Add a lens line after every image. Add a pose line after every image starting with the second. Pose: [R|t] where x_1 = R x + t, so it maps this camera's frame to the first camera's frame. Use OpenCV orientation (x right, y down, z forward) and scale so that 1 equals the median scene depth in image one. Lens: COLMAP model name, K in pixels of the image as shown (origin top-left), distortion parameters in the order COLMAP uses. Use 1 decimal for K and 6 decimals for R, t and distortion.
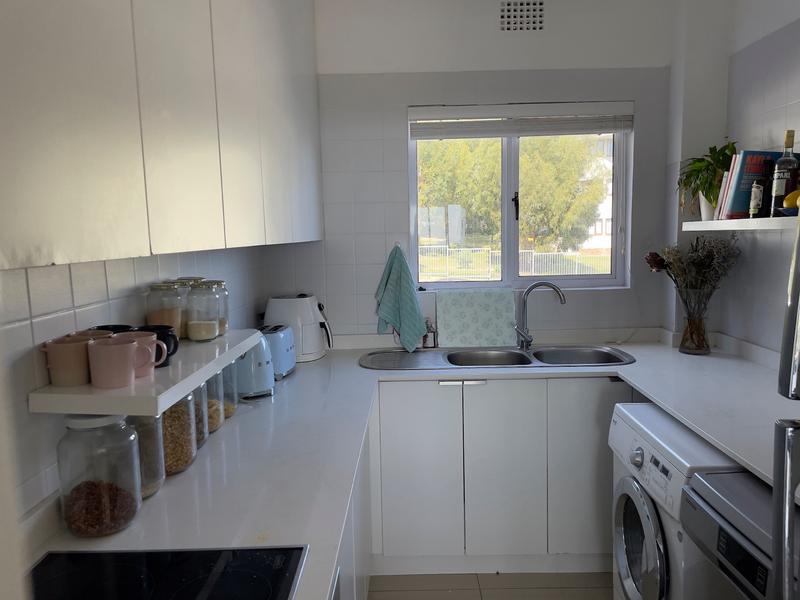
lens RADIAL K [[602.9, 0, 406.2], [0, 602.9, 297.1], [0, 0, 1]] dist [0.093087, -0.120832]
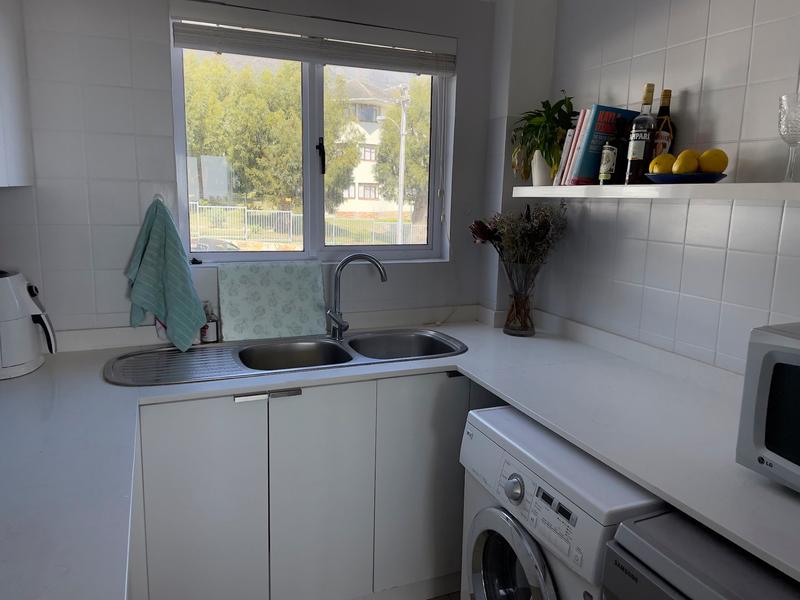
lens RADIAL K [[602.9, 0, 406.2], [0, 602.9, 297.1], [0, 0, 1]] dist [0.093087, -0.120832]
pose [[0.920608, -0.023337, 0.389789, -0.029234], [-0.001792, 0.997949, 0.063981, -0.018830], [-0.390483, -0.059600, 0.918679, 0.237094]]
